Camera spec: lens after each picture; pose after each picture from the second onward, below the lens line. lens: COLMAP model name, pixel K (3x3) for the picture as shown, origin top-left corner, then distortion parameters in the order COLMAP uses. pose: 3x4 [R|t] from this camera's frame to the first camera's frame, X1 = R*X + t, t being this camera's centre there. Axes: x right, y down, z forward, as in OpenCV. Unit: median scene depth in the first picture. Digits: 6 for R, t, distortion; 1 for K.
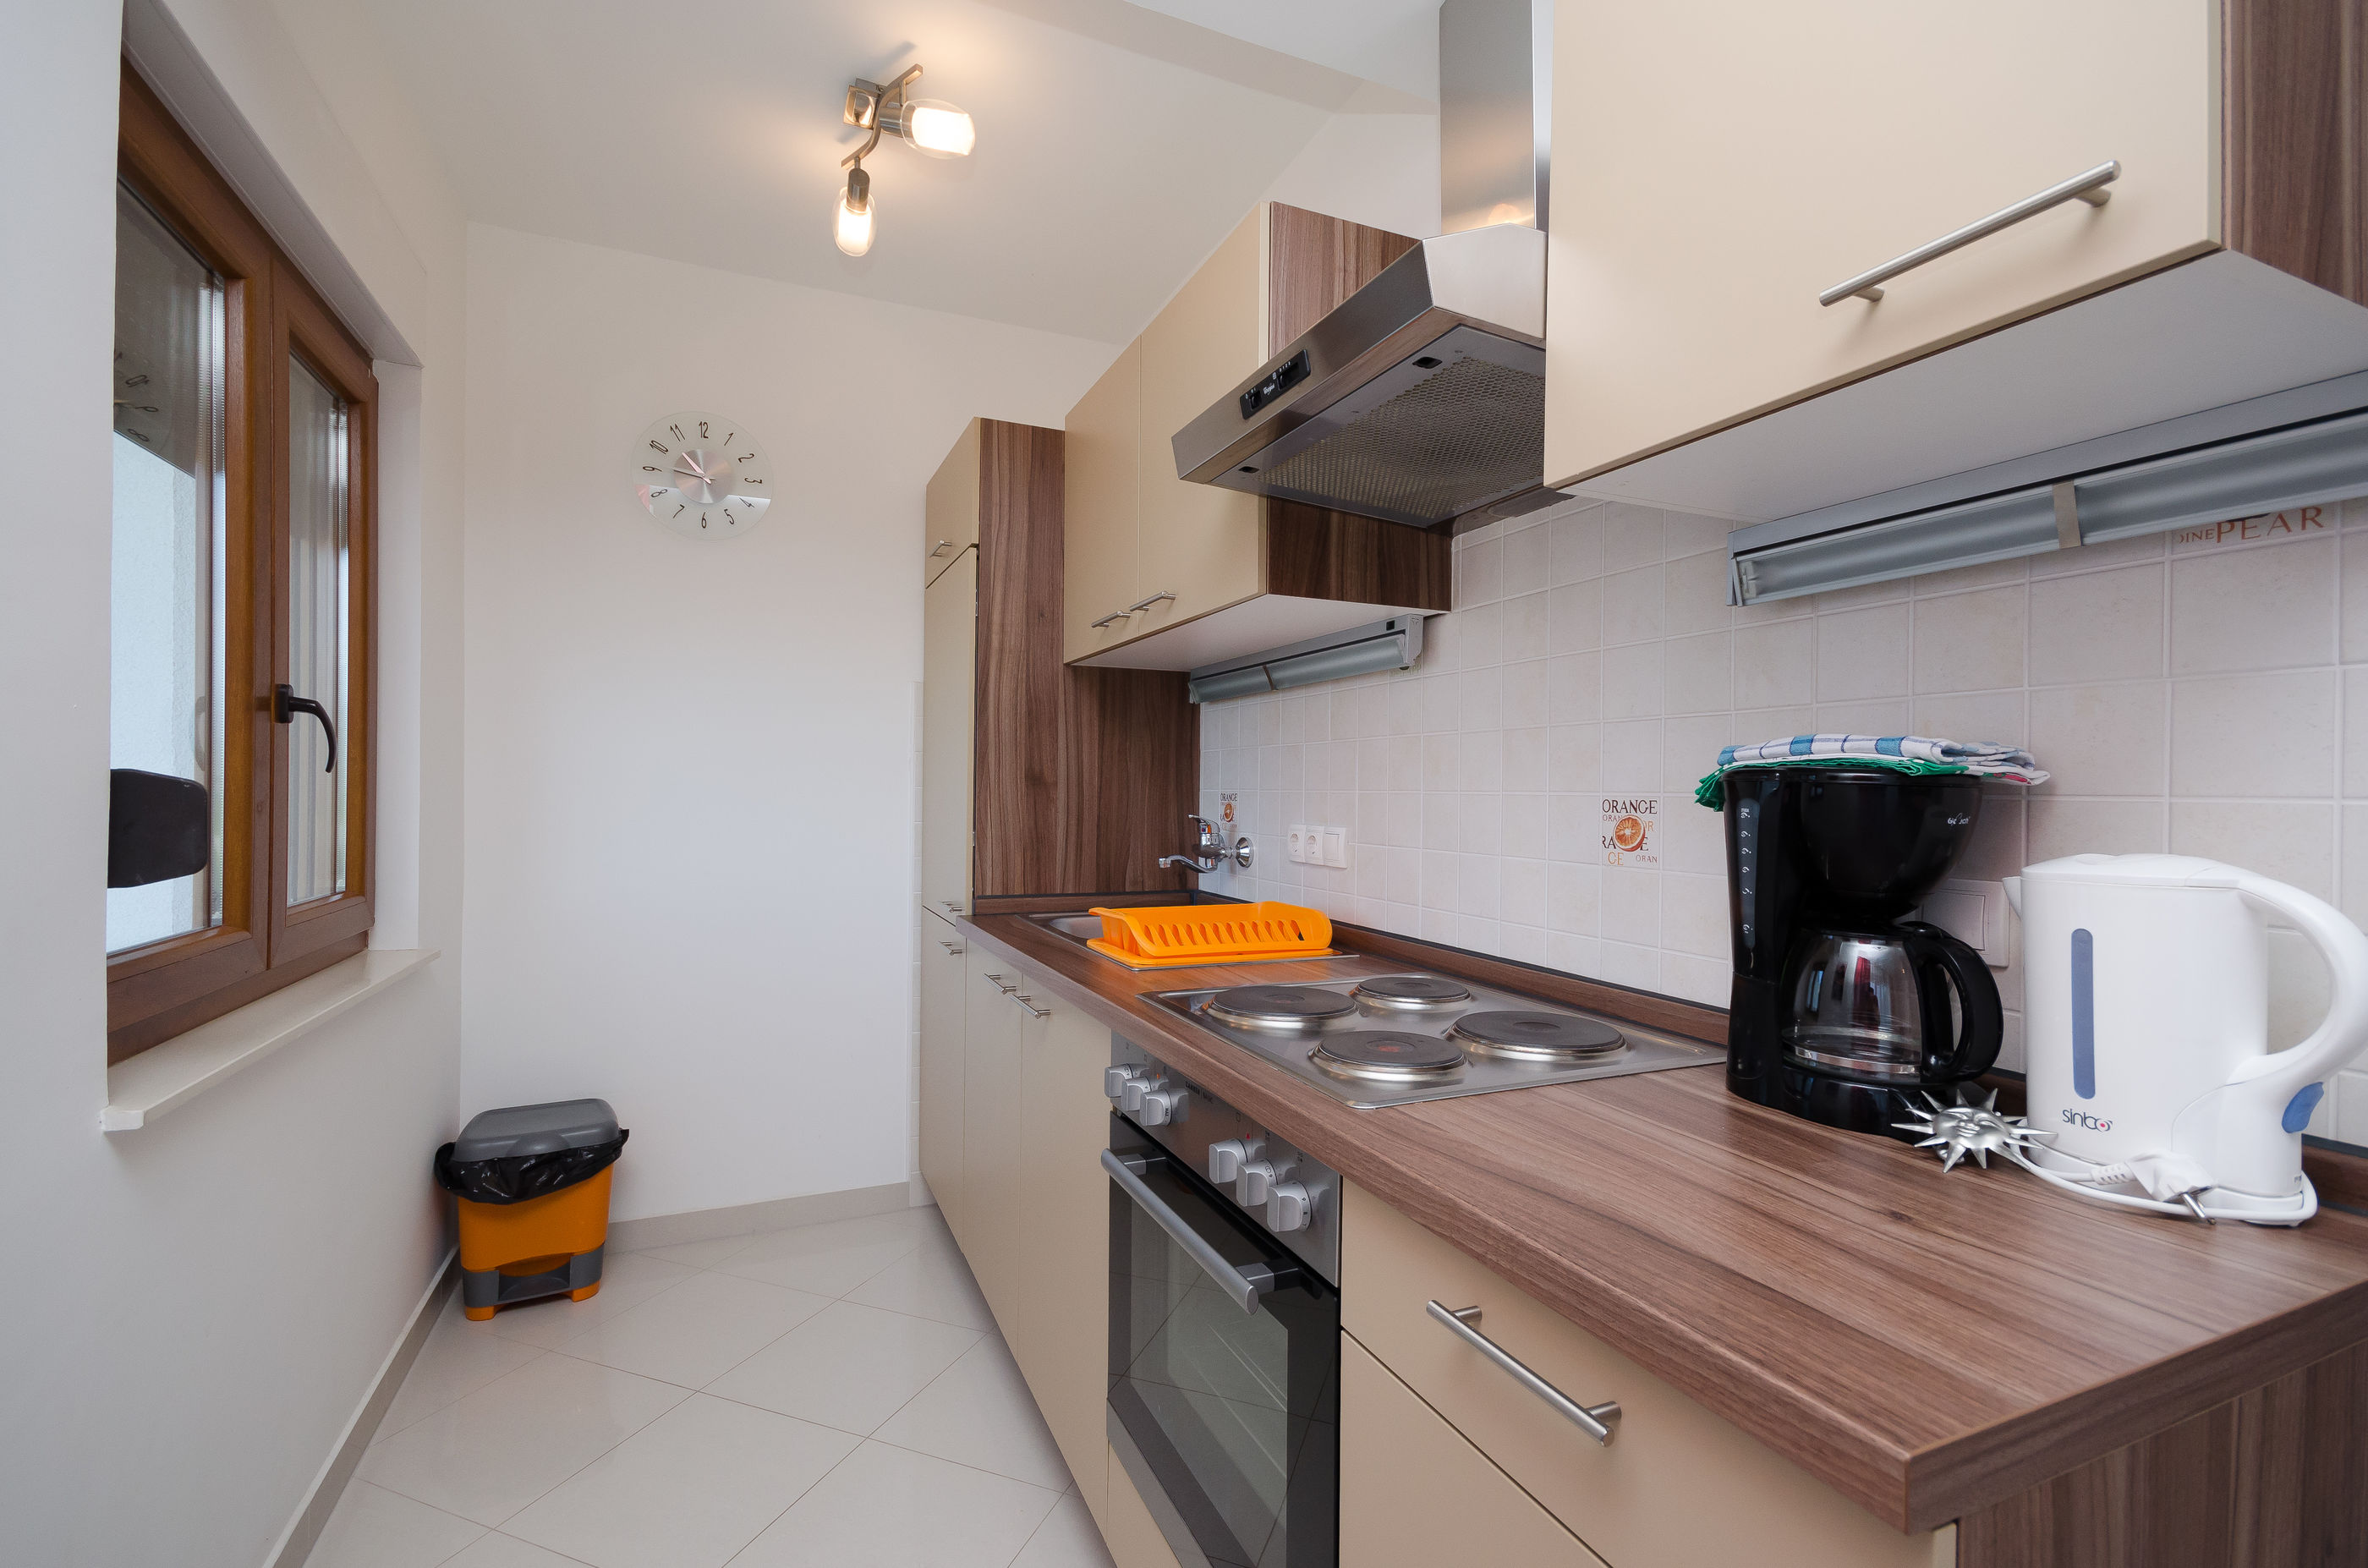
lens RADIAL K [[1092.2, 0, 1173.8], [0, 1092.2, 795.5], [0, 0, 1]] dist [0.021863, -0.011394]
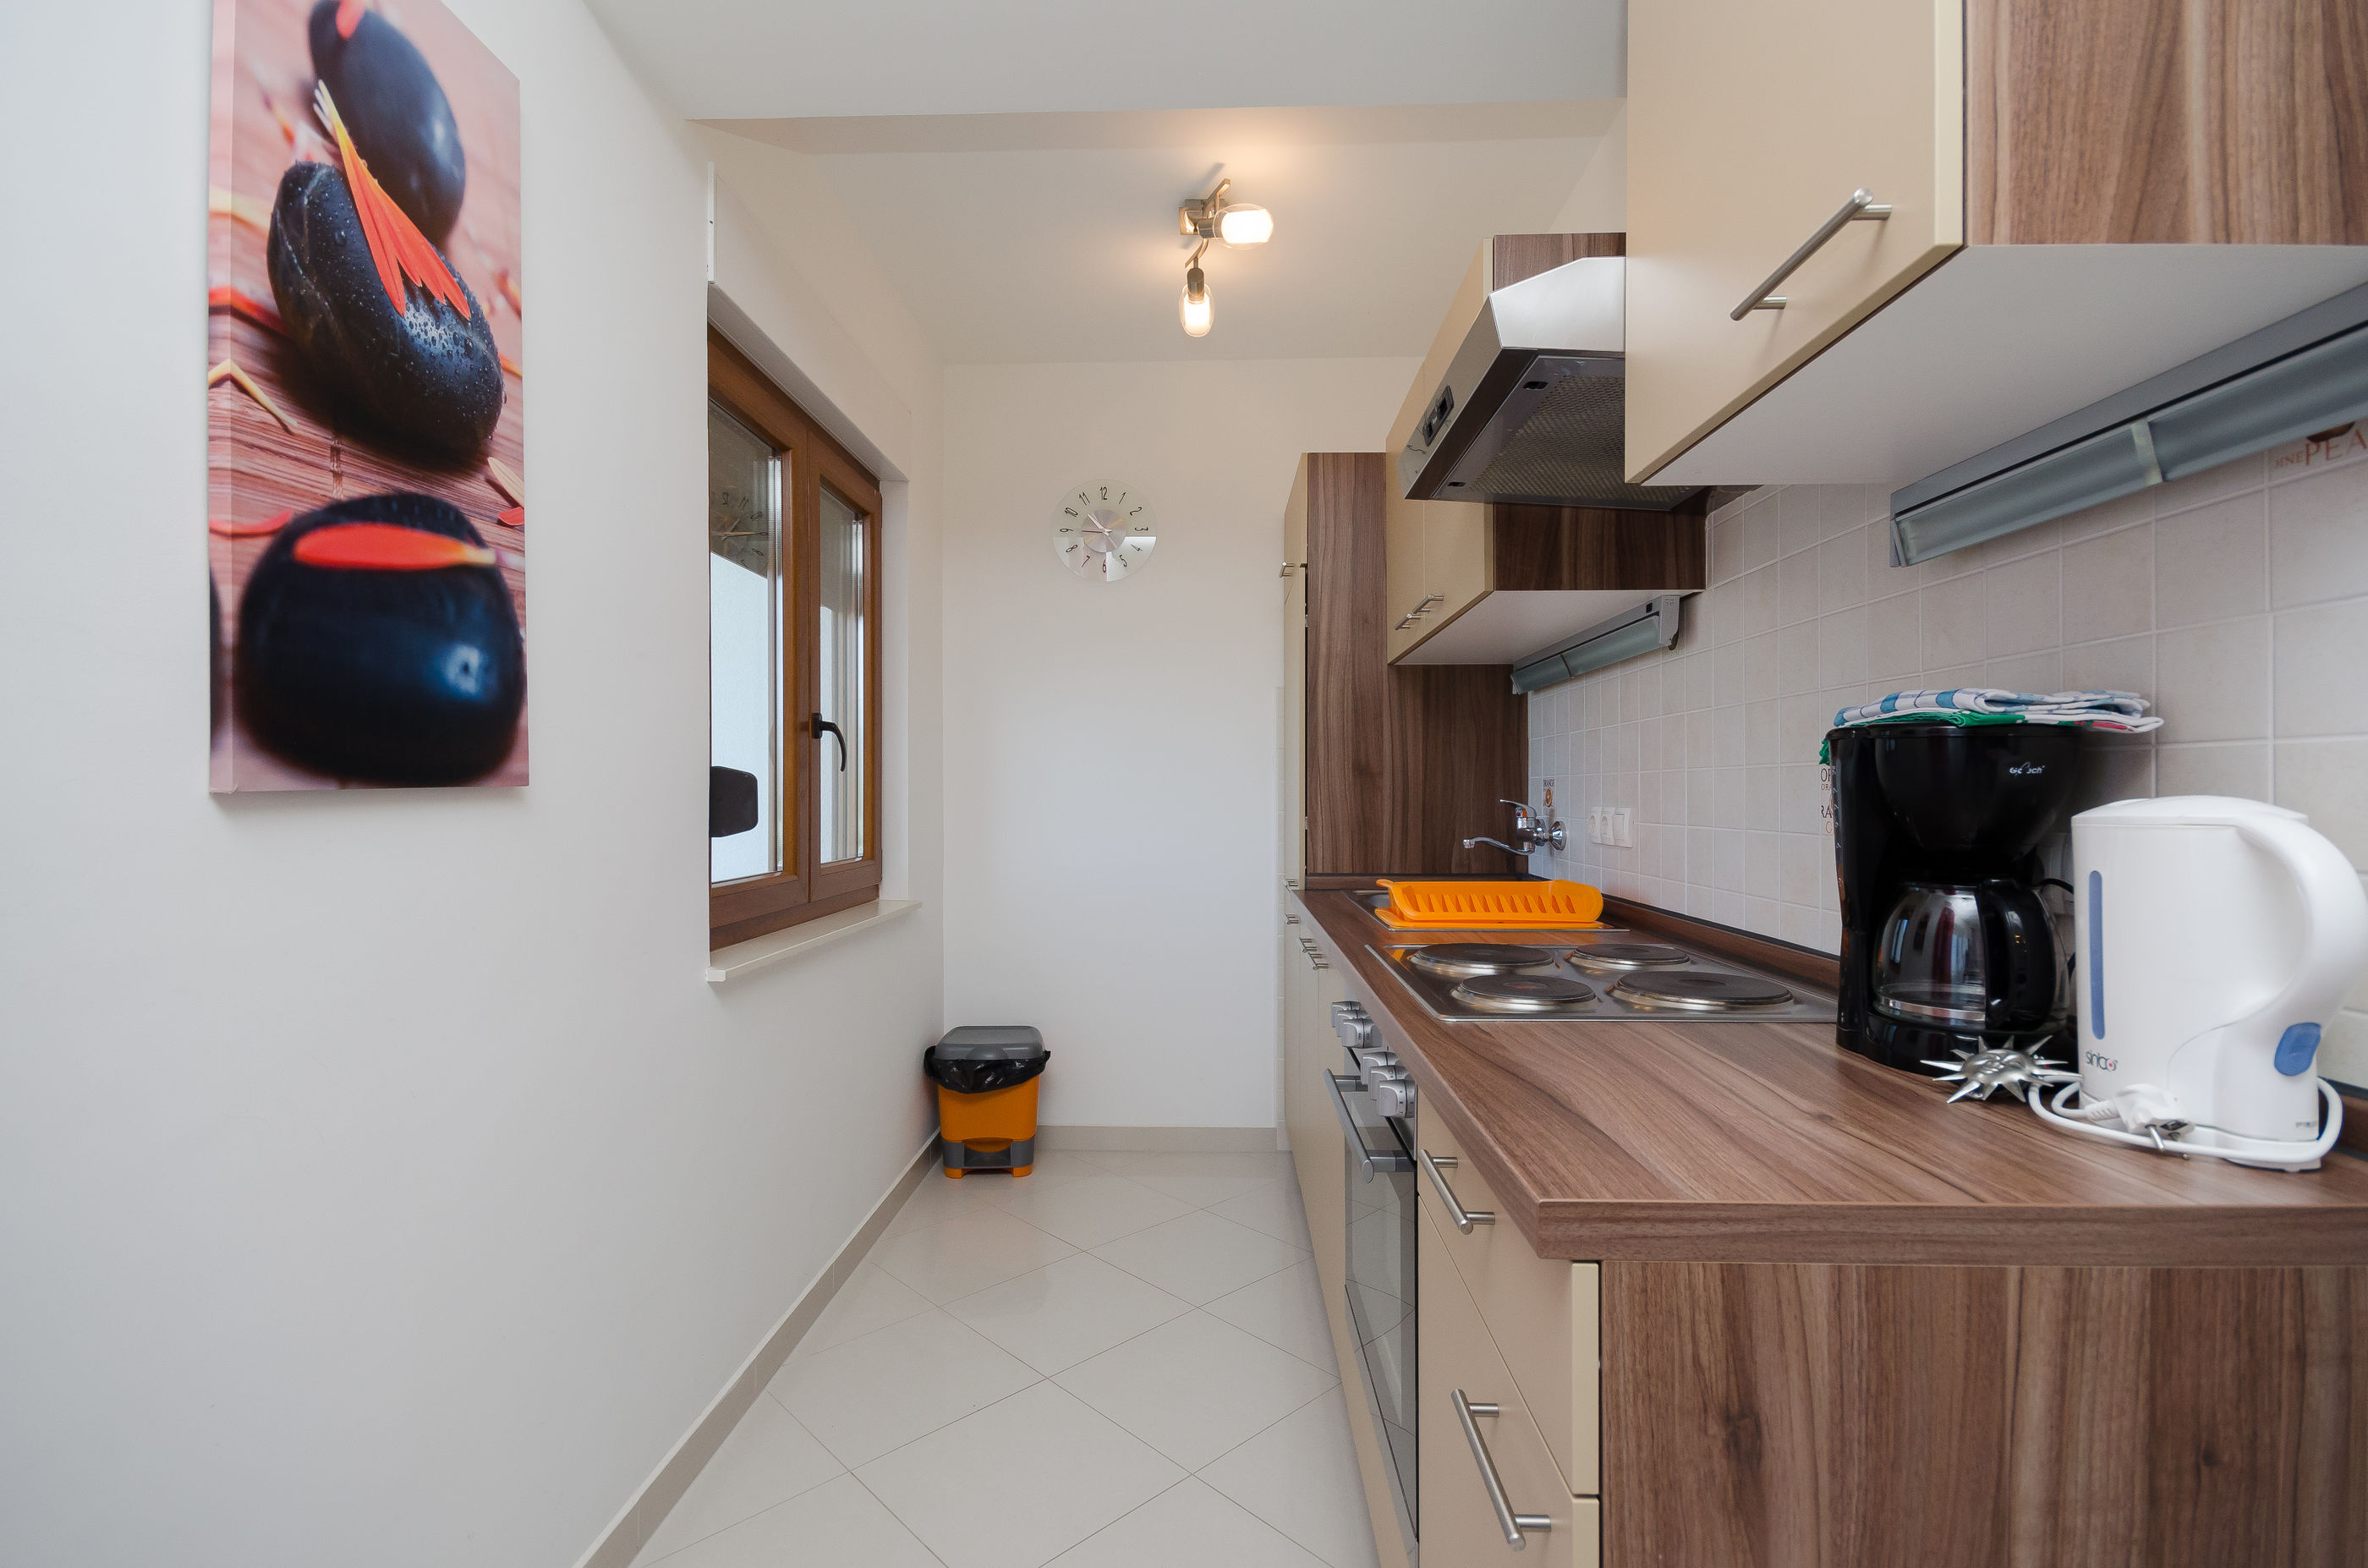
lens RADIAL K [[1073.6, 0, 1142.2], [0, 1073.6, 797.4], [0, 0, 1]] dist [-0.002833, -0.000798]
pose [[0.901720, -0.009618, -0.432214, 0.209805], [0.009079, 0.999953, -0.003310, 0.022316], [0.432226, -0.000940, 0.901765, -0.116647]]
